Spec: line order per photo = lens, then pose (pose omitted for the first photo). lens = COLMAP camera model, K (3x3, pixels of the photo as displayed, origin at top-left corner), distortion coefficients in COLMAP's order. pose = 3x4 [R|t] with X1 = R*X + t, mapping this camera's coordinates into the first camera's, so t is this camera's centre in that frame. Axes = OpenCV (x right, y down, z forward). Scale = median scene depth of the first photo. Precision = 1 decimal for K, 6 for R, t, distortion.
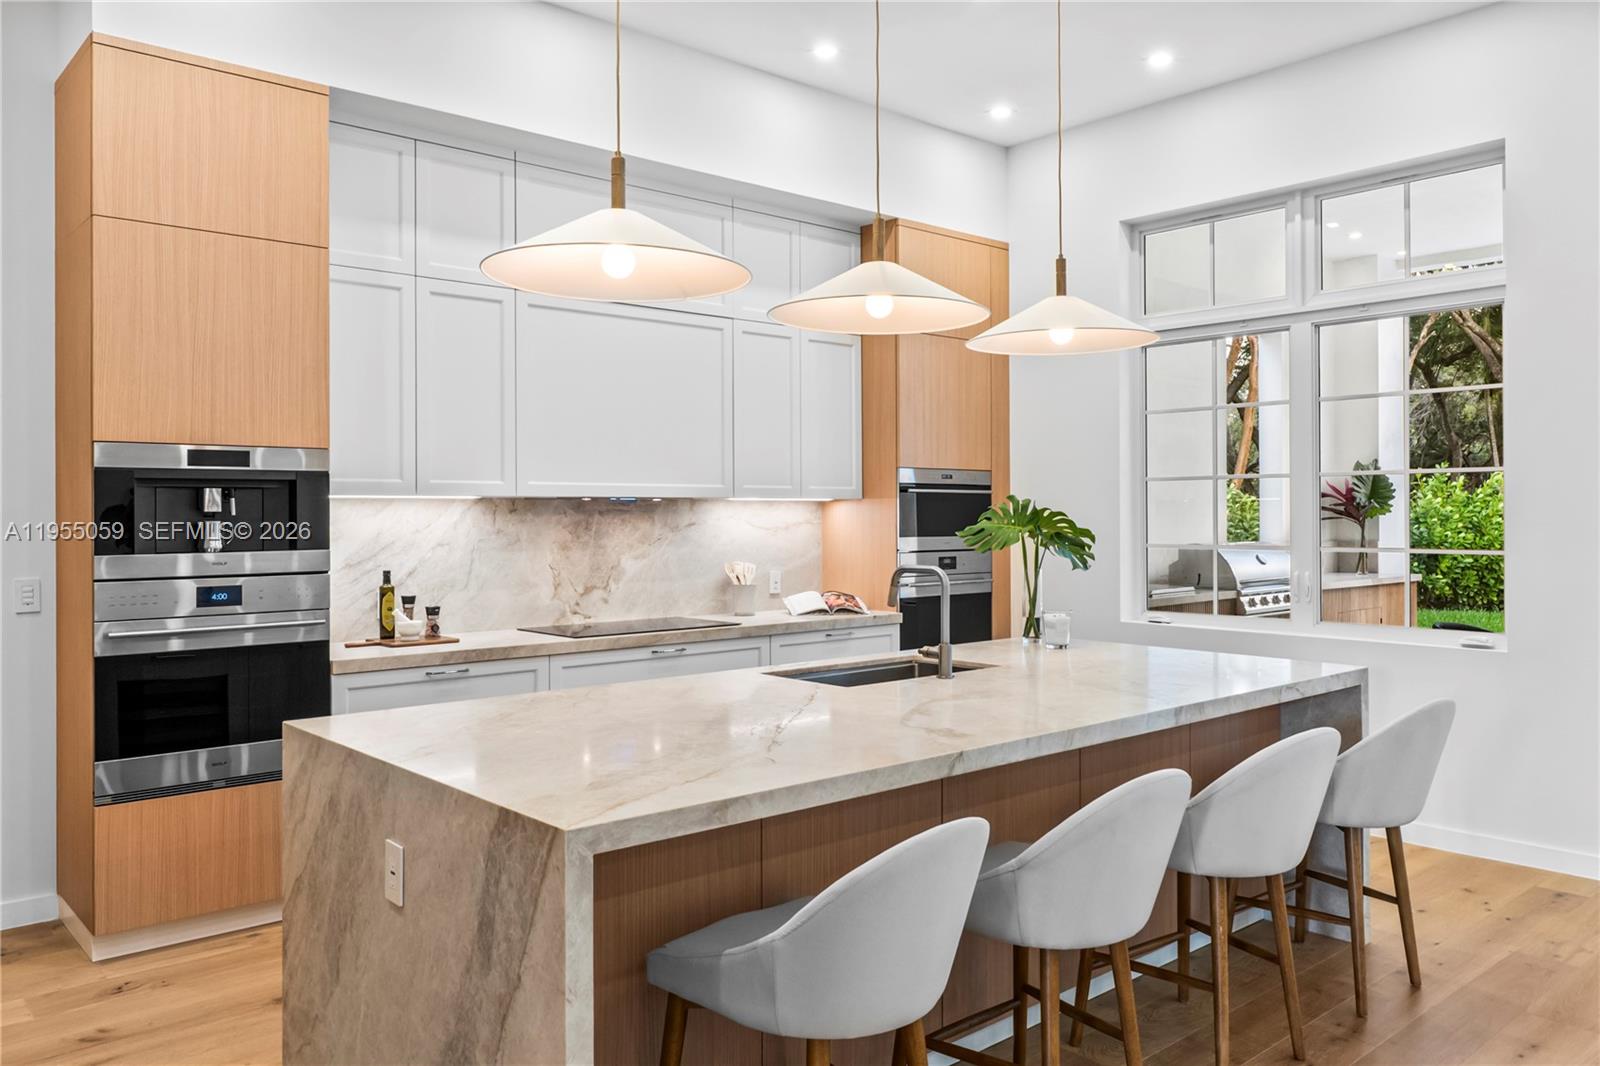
lens RADIAL K [[1187.9, 0, 815.0], [0, 1187.9, 508.7], [0, 0, 1]] dist [0.008012, 0.001344]
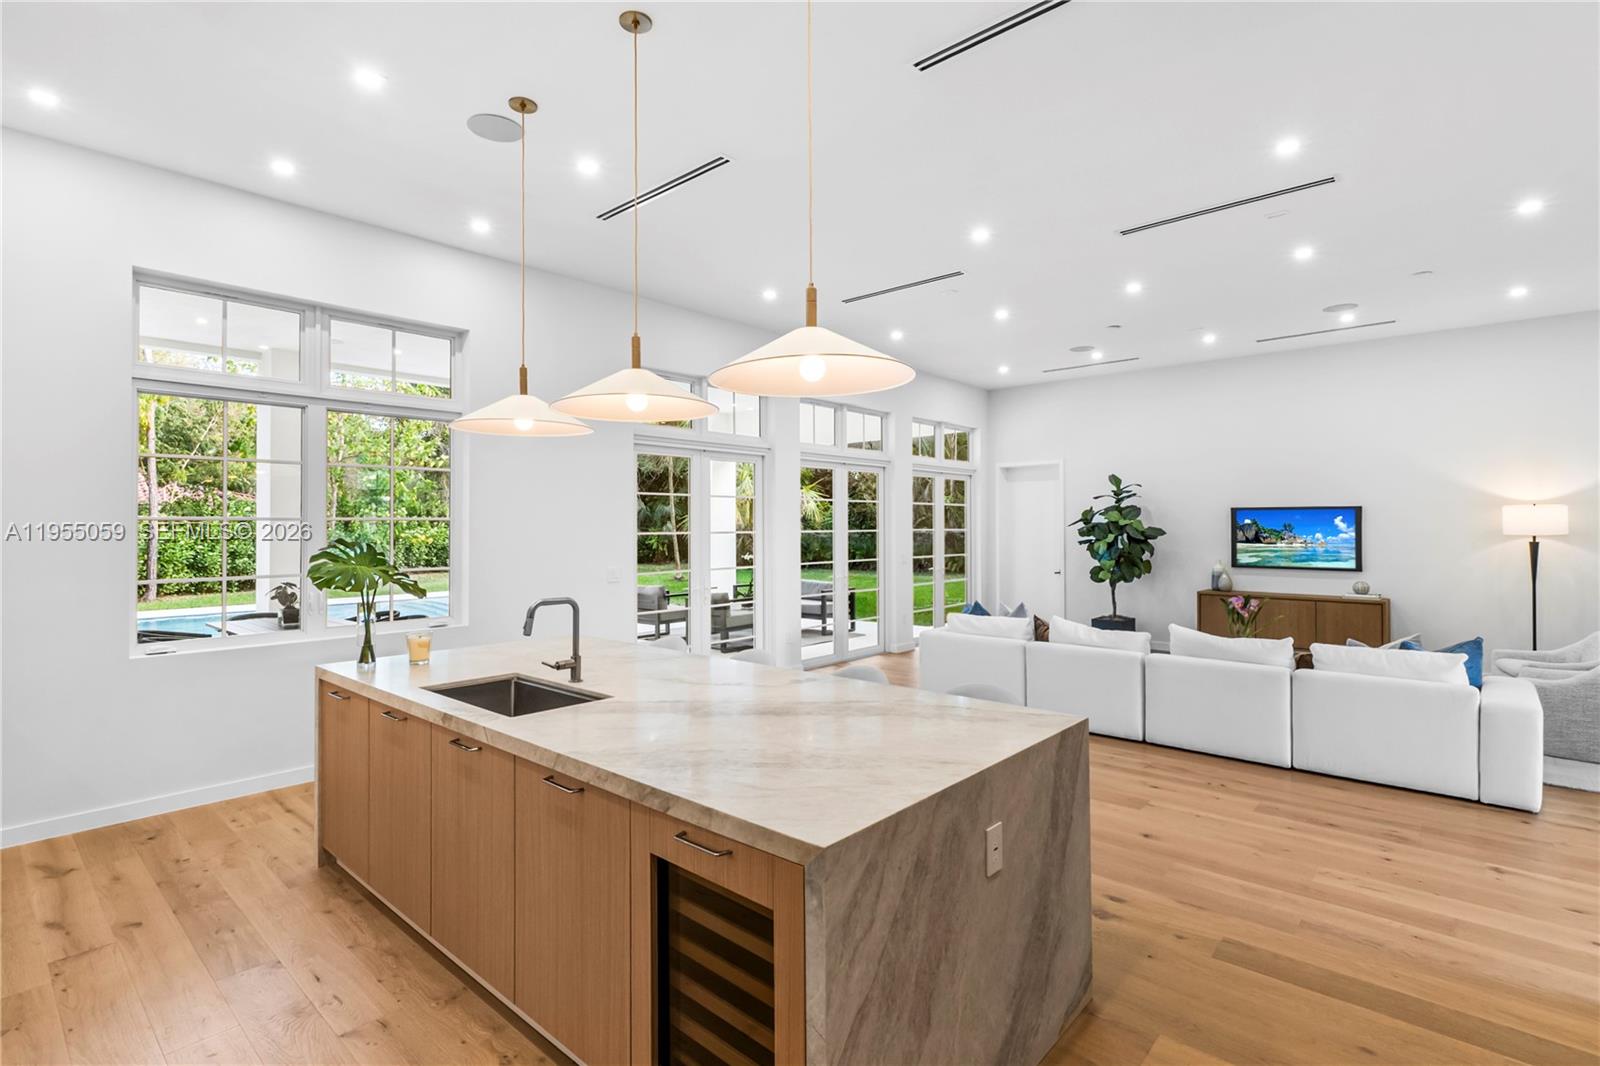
lens RADIAL K [[768.7, 0, 812.2], [0, 768.7, 527.7], [0, 0, 1]] dist [-0.002554, 0.000982]
pose [[-0.132915, 0.002079, 0.991125, -0.549232], [0.002147, 0.999996, -0.001809, -0.016605], [-0.991125, 0.001887, -0.132919, 0.593221]]
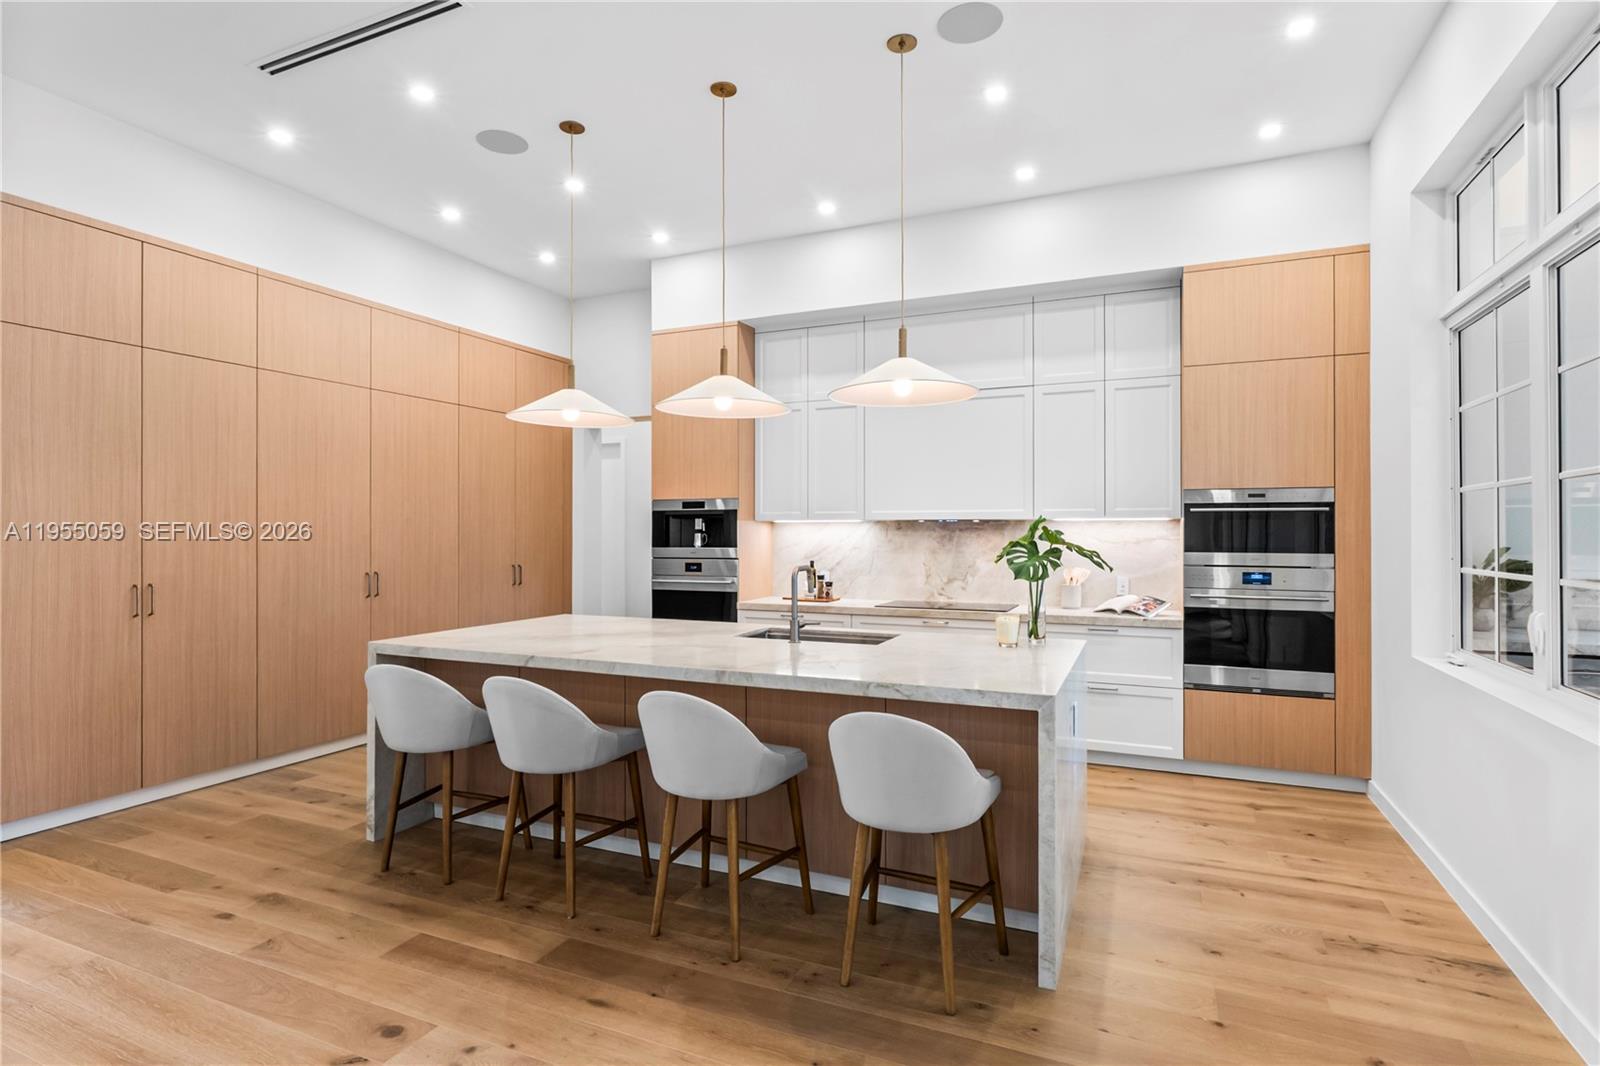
lens RADIAL K [[806.0, 0, 789.7], [0, 806.0, 524.8], [0, 0, 1]] dist [-0.006889, 0.000240]
pose [[0.412373, -0.005645, -0.910998, 0.698539], [0.002226, 0.999984, -0.005189, 0.001945], [0.911012, 0.000112, 0.412379, 0.404037]]
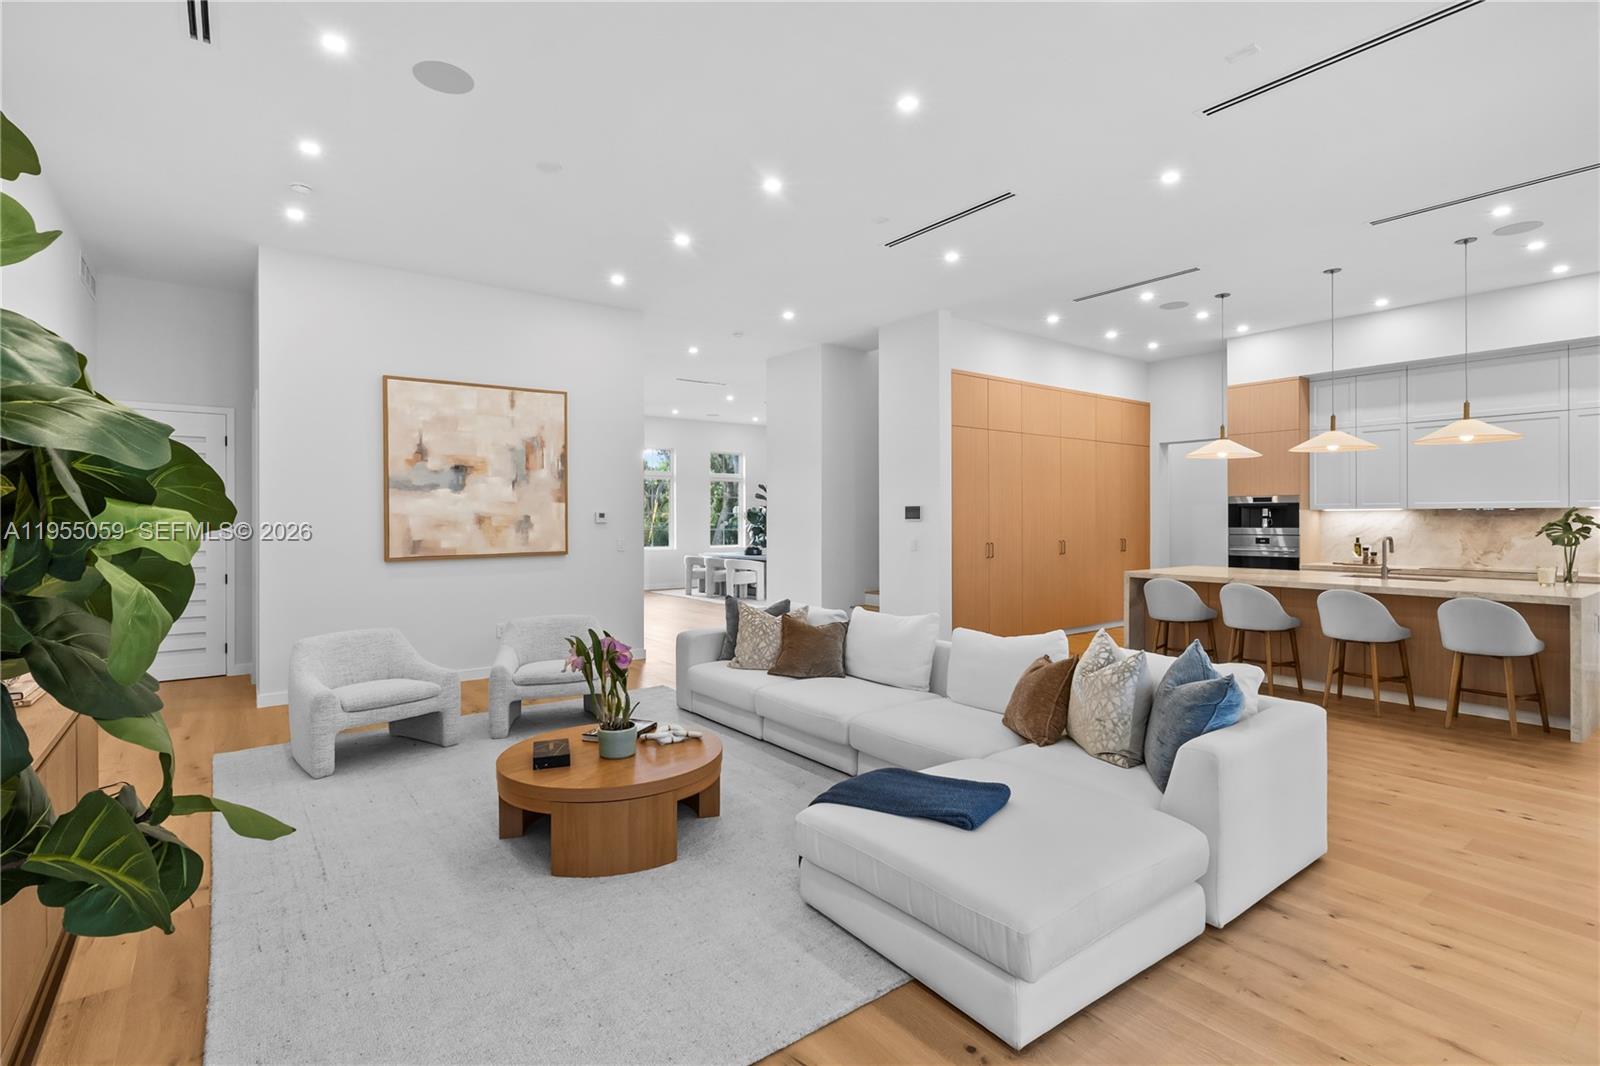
lens RADIAL K [[768.7, 0, 787.6], [0, 768.7, 514.7], [0, 0, 1]] dist [-0.002554, 0.000982]
pose [[-0.078489, -0.002574, -0.996912, 1.309213], [0.003648, 0.999989, -0.002869, 0.000783], [0.996908, -0.003862, -0.078479, -0.122487]]
